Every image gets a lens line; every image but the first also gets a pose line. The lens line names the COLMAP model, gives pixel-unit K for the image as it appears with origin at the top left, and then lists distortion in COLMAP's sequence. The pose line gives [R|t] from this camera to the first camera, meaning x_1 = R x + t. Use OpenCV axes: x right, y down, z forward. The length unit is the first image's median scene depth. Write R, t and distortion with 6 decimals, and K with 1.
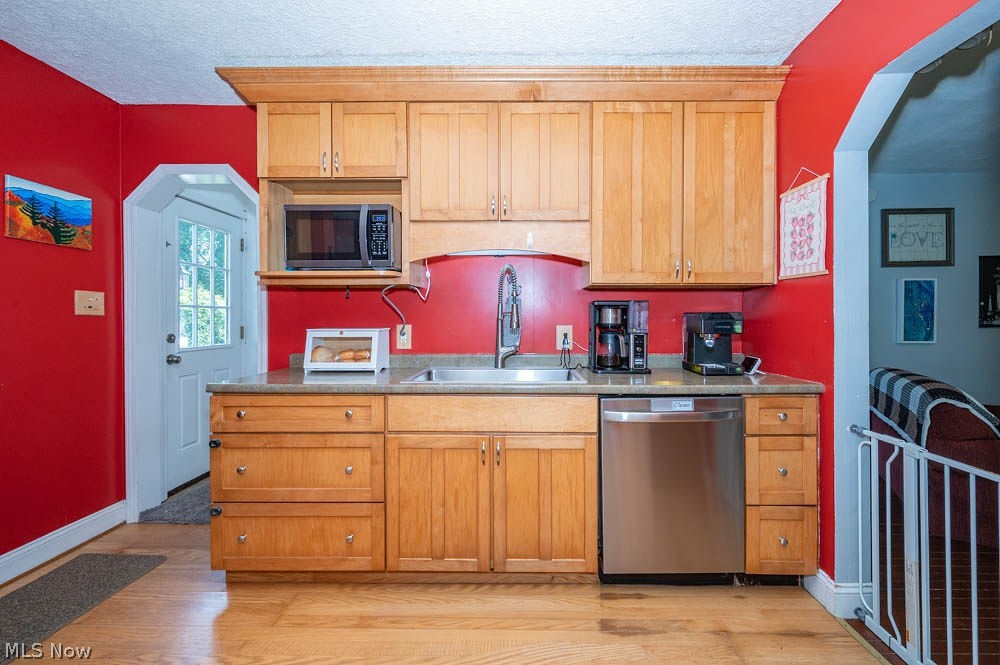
lens RADIAL K [[391.8, 0, 518.9], [0, 391.8, 315.9], [0, 0, 1]] dist [-0.005994, 0.000777]
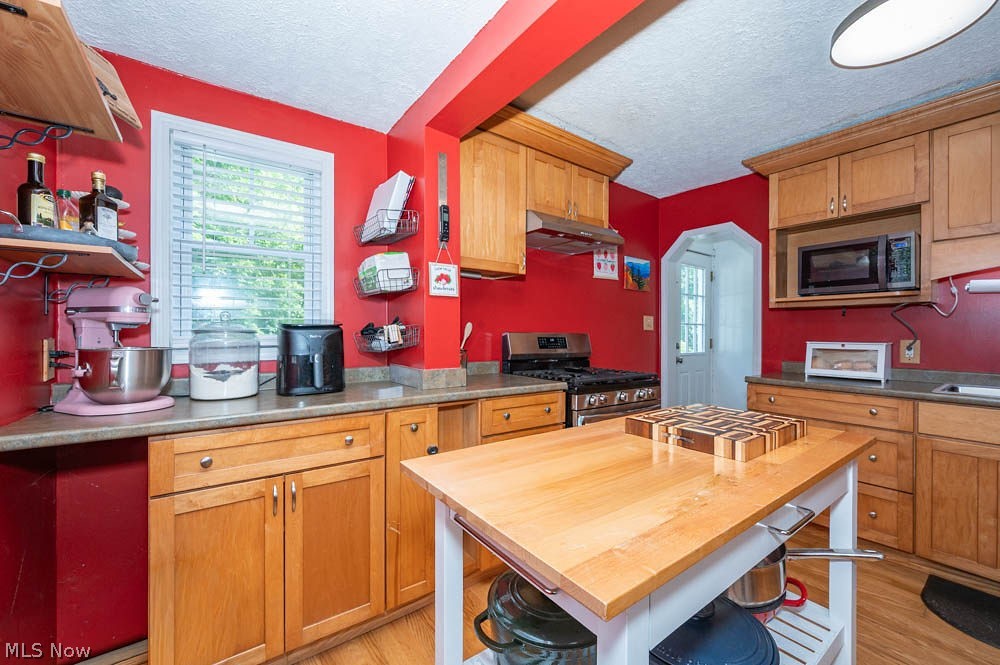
lens RADIAL K [[391.8, 0, 501.2], [0, 391.8, 331.2], [0, 0, 1]] dist [-0.005994, 0.000777]
pose [[0.601090, 0.003354, -0.799174, -0.139652], [-0.003932, 0.999992, 0.001239, 0.002846], [0.799172, 0.002398, 0.601098, -0.565768]]
